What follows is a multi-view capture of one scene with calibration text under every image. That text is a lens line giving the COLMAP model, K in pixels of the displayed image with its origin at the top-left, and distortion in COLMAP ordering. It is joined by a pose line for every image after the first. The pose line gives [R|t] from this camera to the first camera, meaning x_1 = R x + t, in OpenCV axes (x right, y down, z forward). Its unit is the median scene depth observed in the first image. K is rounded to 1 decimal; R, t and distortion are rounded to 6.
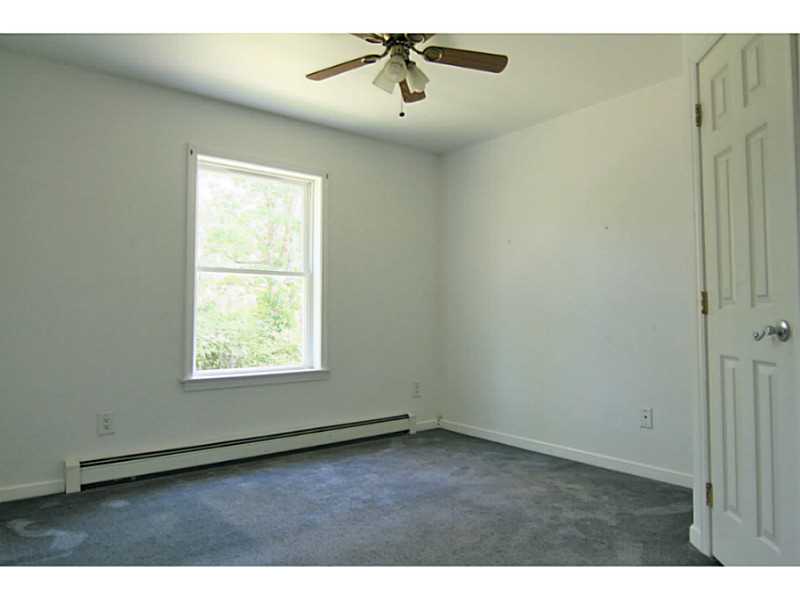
lens RADIAL K [[543.8, 0, 400.0], [0, 543.8, 300.0], [0, 0, 1]] dist [0.002713, 0.000323]
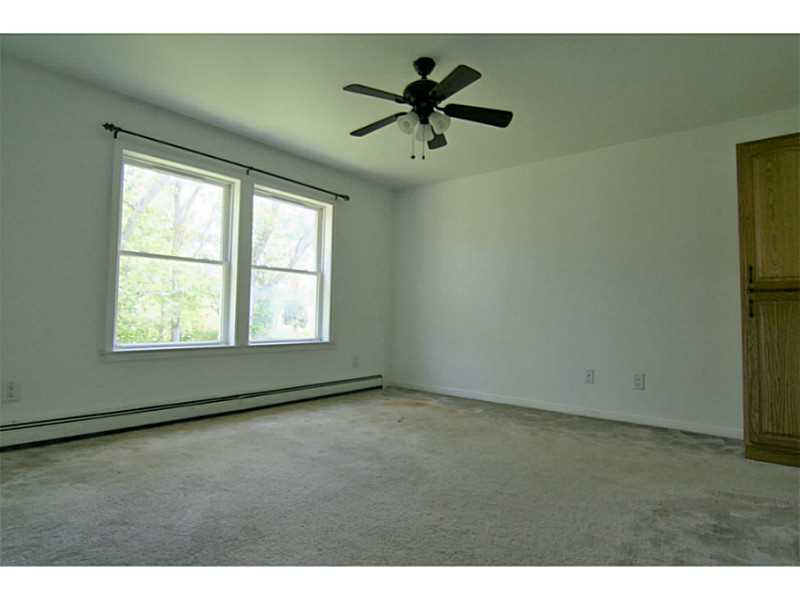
lens RADIAL K [[443.1, 0, 400.0], [0, 443.1, 300.0], [0, 0, 1]] dist [-0.001358, -0.000210]
pose [[0.975565, 0.046856, 0.214658, -0.200382], [-0.050653, 0.998642, 0.012220, -0.004568], [-0.213793, -0.022794, 0.976613, -0.154964]]
